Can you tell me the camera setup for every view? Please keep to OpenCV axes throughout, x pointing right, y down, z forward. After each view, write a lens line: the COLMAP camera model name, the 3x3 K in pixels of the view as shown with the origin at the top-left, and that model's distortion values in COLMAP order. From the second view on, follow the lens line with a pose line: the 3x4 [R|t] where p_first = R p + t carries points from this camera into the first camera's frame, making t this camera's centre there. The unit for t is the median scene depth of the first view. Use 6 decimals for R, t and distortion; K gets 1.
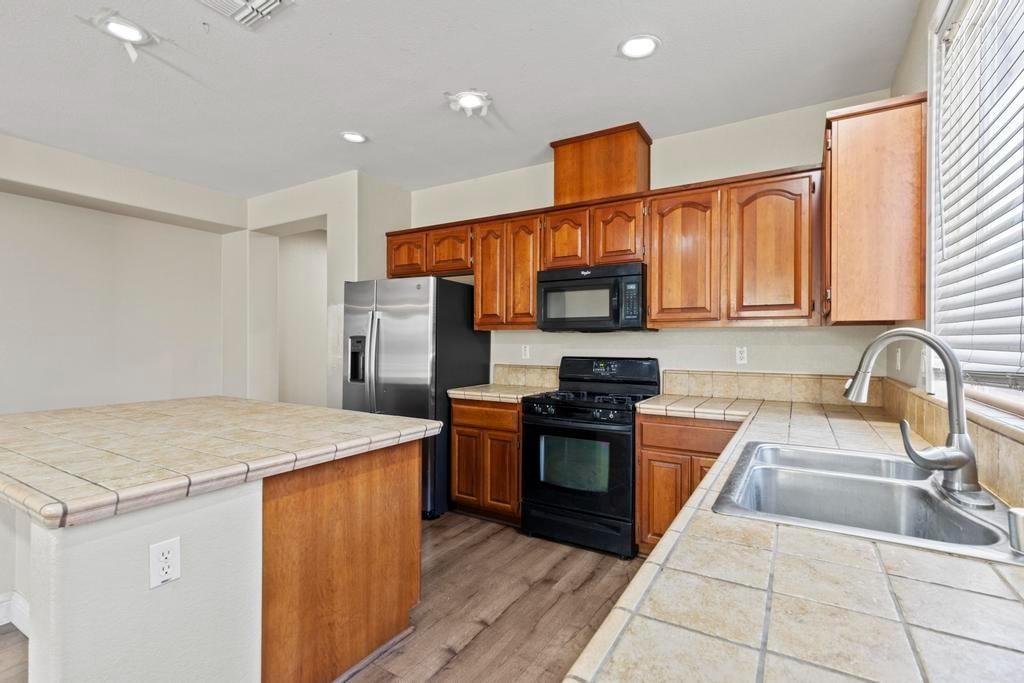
lens RADIAL K [[480.2, 0, 516.2], [0, 480.2, 344.0], [0, 0, 1]] dist [0.000260, -0.000299]
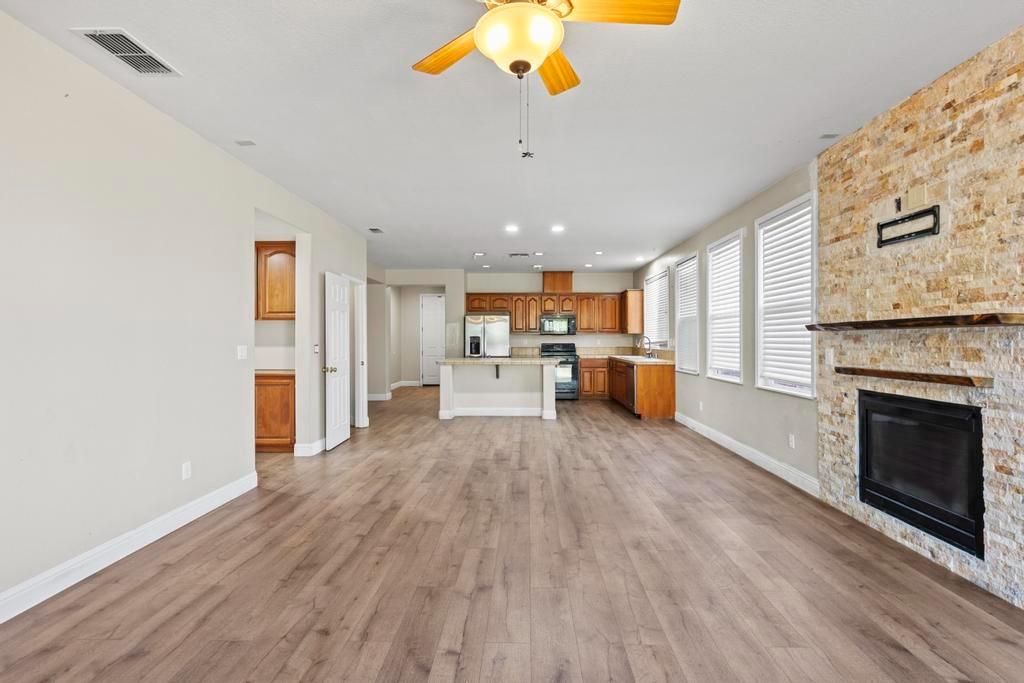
lens RADIAL K [[465.5, 0, 520.0], [0, 465.5, 337.6], [0, 0, 1]] dist [0.000276, 0.000054]
pose [[0.863657, -0.004864, 0.504056, -1.552090], [0.007789, 0.999963, -0.003696, -0.000289], [-0.504019, 0.007118, 0.863663, -1.459971]]
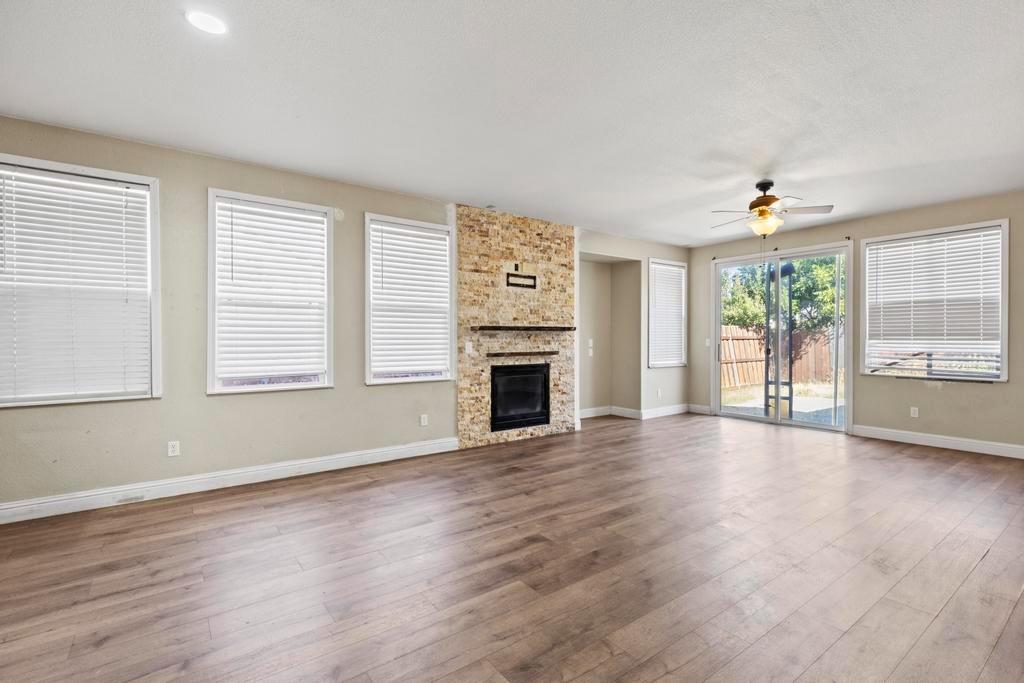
lens RADIAL K [[468.0, 0, 516.8], [0, 468.0, 341.2], [0, 0, 1]] dist [0.001900, 0.000071]
pose [[-0.925545, -0.004460, 0.378612, -1.157443], [-0.001471, 0.999965, 0.008184, 0.009759], [-0.378635, 0.007018, -0.925519, 0.482123]]
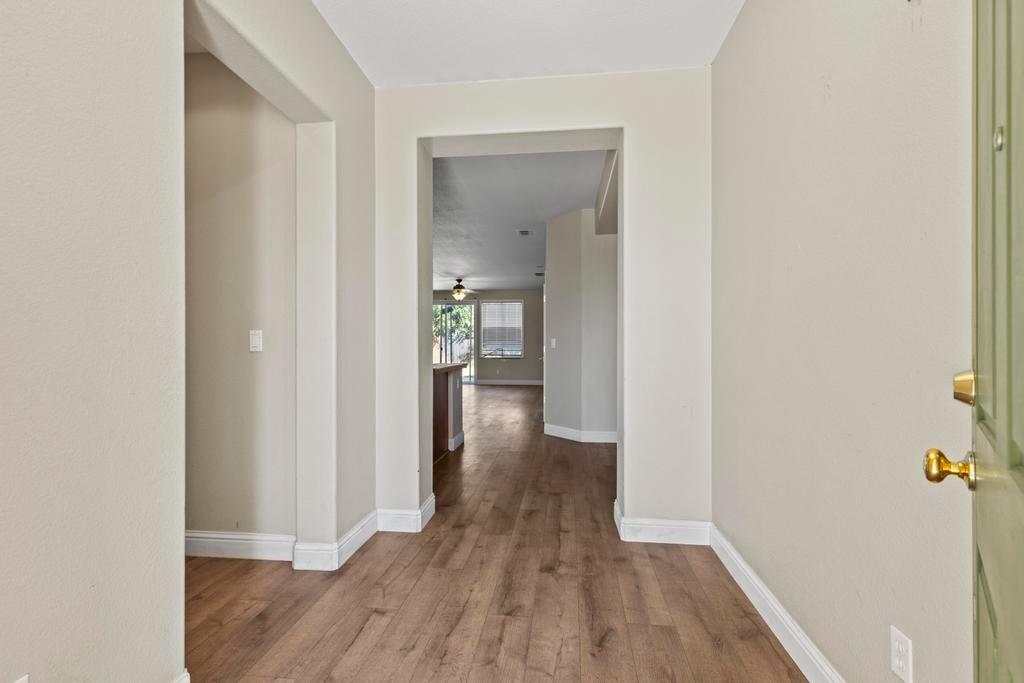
lens RADIAL K [[470.7, 0, 520.9], [0, 470.7, 344.2], [0, 0, 1]] dist [0.001183, -0.000041]
pose [[-0.902147, -0.004811, -0.431401, -0.245046], [-0.004188, 0.999988, -0.002395, 0.036096], [0.431408, -0.000354, -0.902157, 2.208383]]
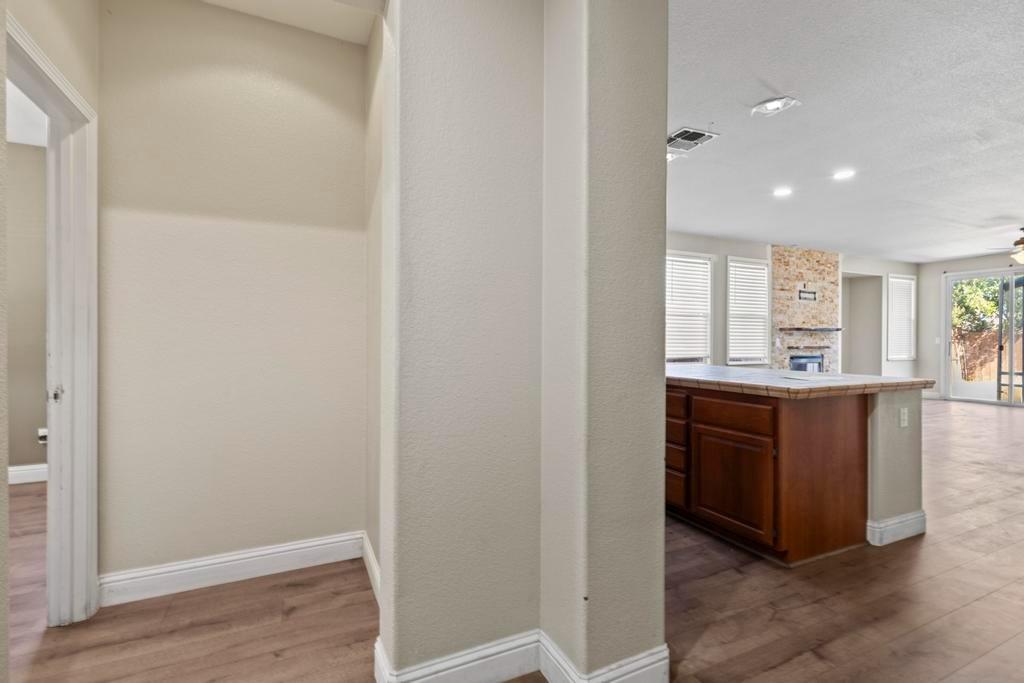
lens RADIAL K [[480.2, 0, 516.2], [0, 480.2, 344.0], [0, 0, 1]] dist [0.000260, -0.000299]
pose [[-0.837416, -0.010042, 0.546474, -0.629130], [-0.004620, 0.999926, 0.011296, 0.031386], [-0.546547, 0.006935, -0.837400, 1.757475]]
